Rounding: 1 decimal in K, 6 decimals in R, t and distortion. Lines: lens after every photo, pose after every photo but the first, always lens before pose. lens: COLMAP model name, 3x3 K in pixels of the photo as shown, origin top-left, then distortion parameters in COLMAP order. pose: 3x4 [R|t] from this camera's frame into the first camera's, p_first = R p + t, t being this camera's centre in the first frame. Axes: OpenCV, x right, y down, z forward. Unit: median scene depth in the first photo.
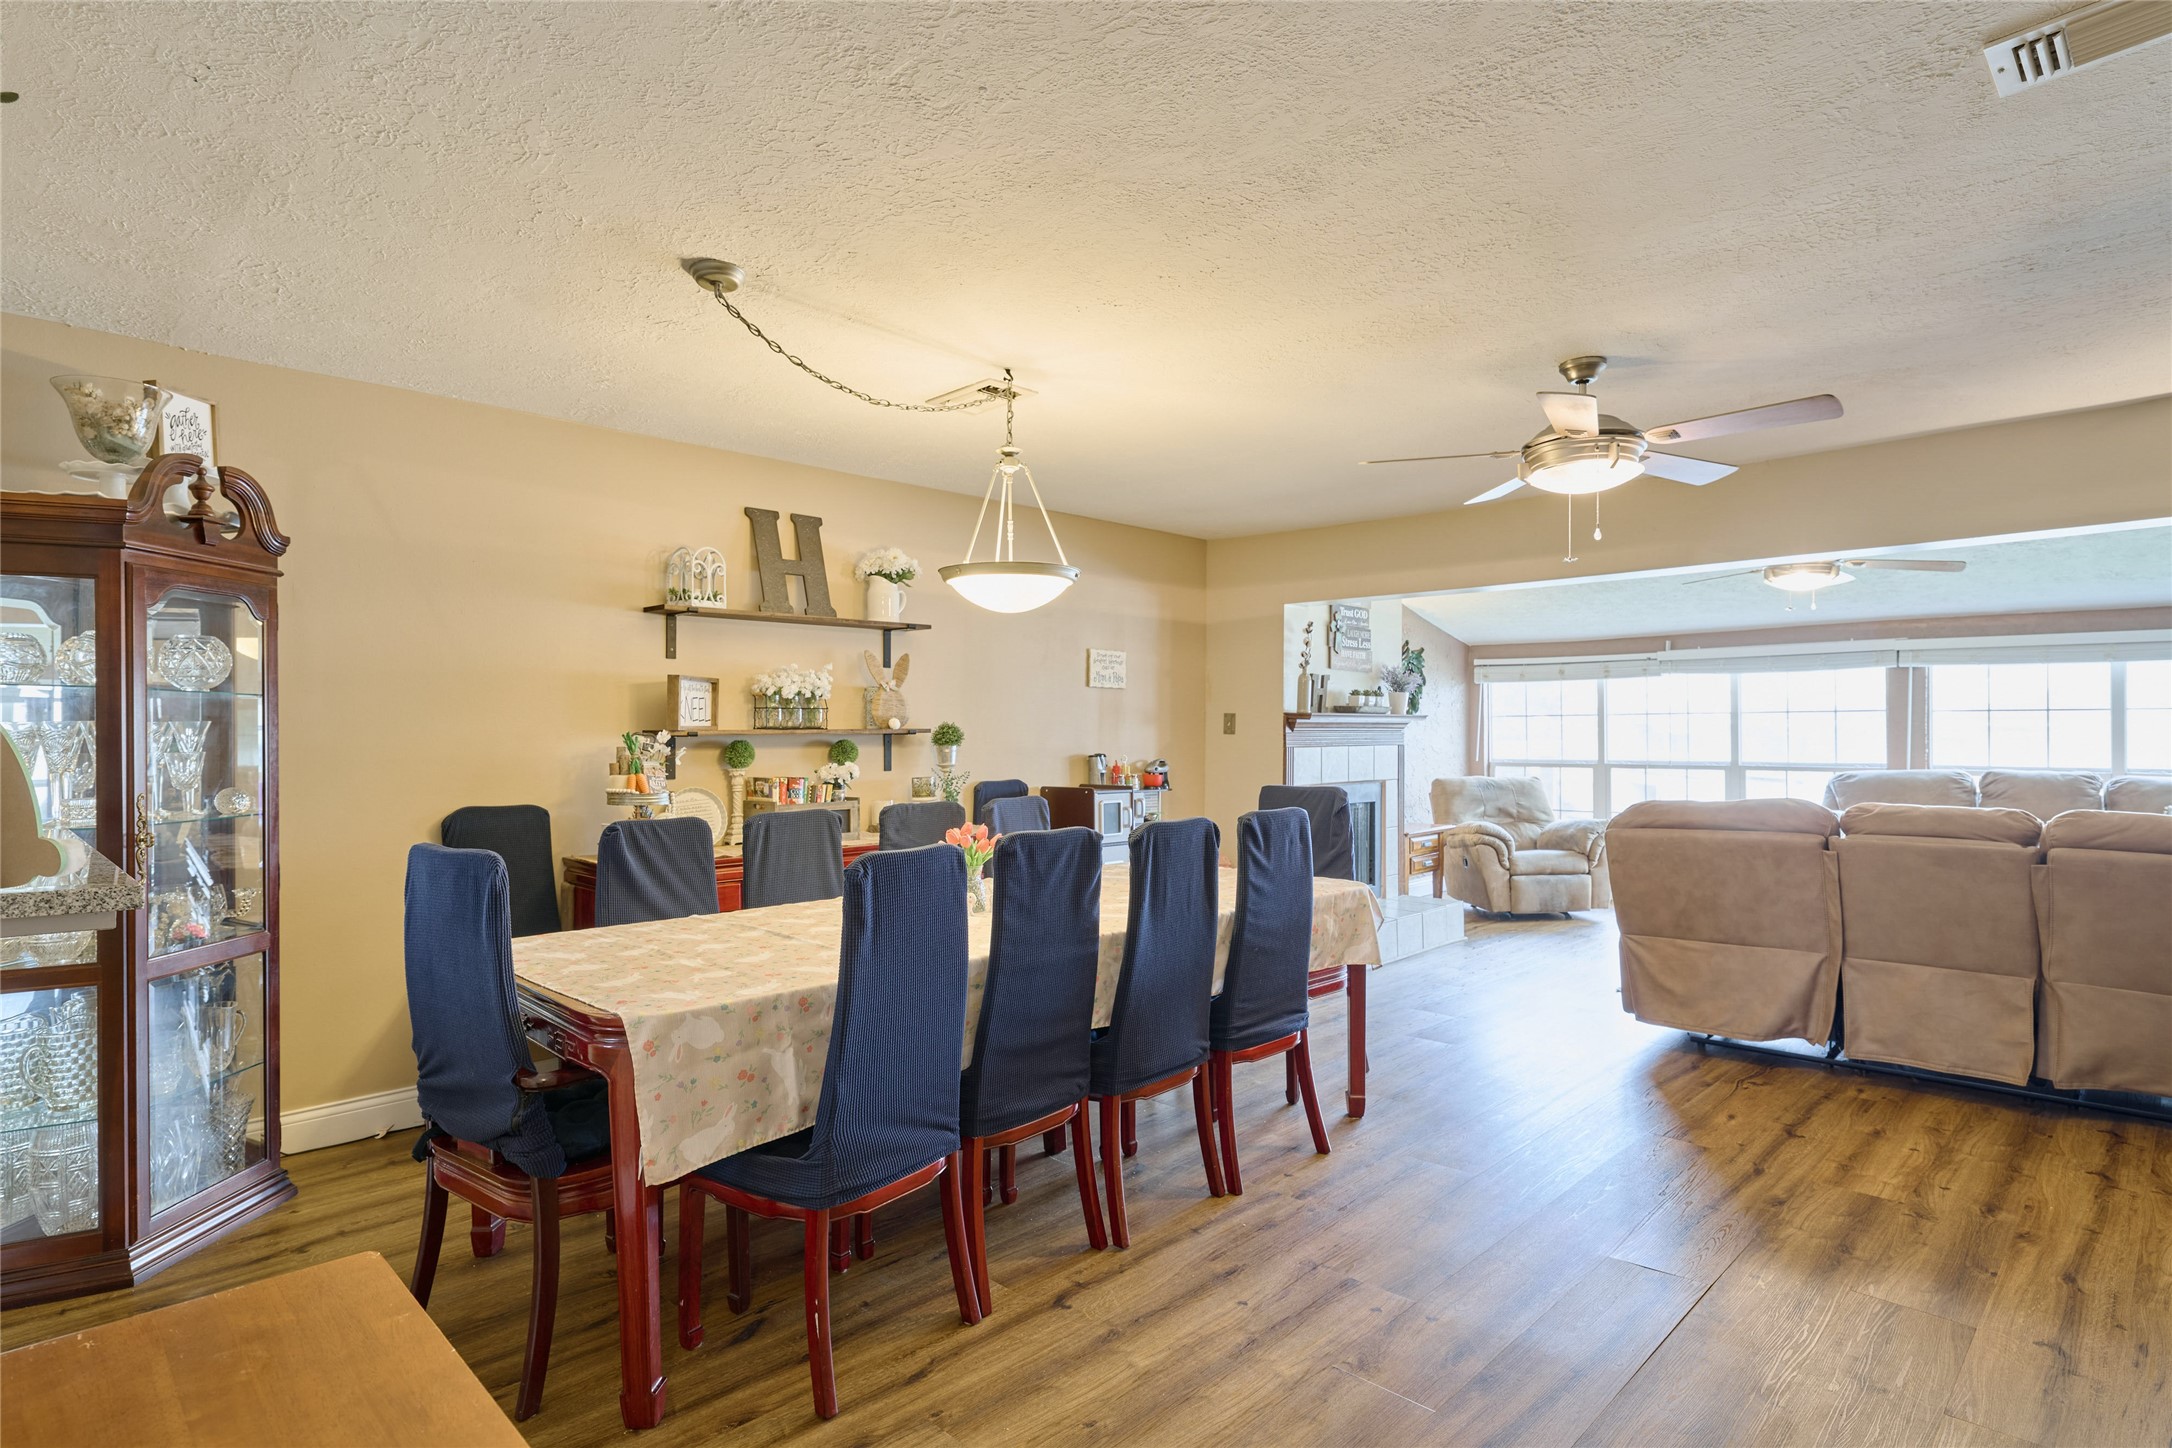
lens RADIAL K [[1115.5, 0, 1086.0], [0, 1115.5, 724.0], [0, 0, 1]] dist [0.002320, 0.000159]
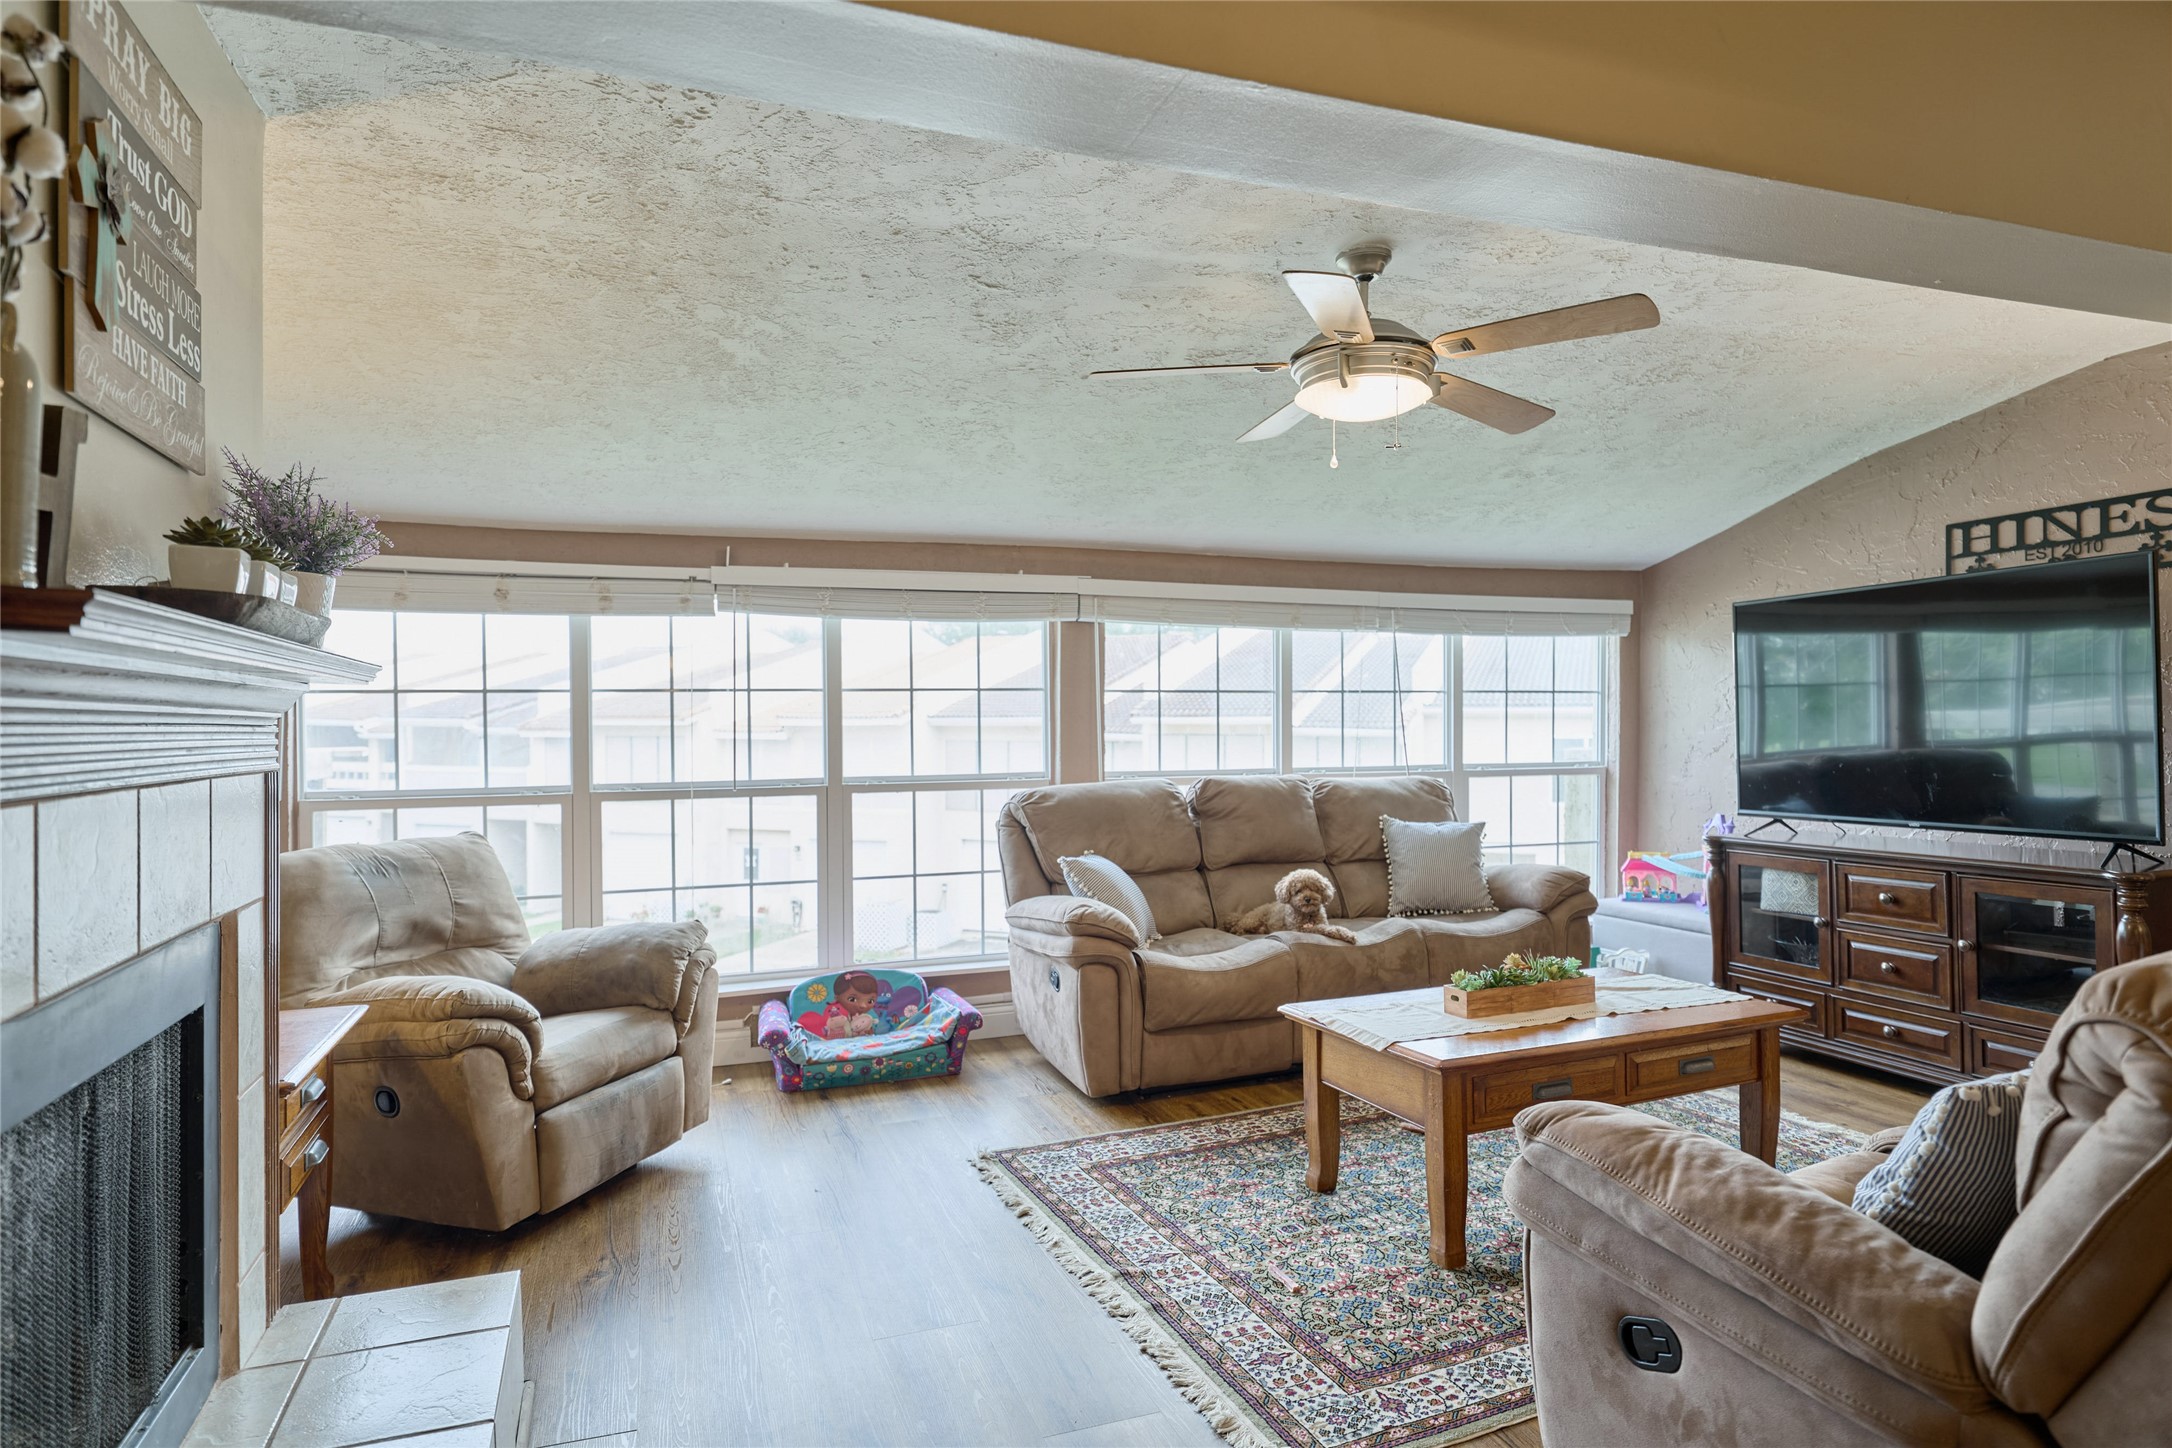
lens RADIAL K [[1177.5, 0, 1032.4], [0, 1177.5, 721.0], [0, 0, 1]] dist [0.002142, -0.000098]
pose [[0.424476, -0.000714, 0.905439, 0.096068], [0.003983, 0.999991, -0.001078, 0.006946], [-0.905430, 0.004064, 0.424476, 0.677441]]
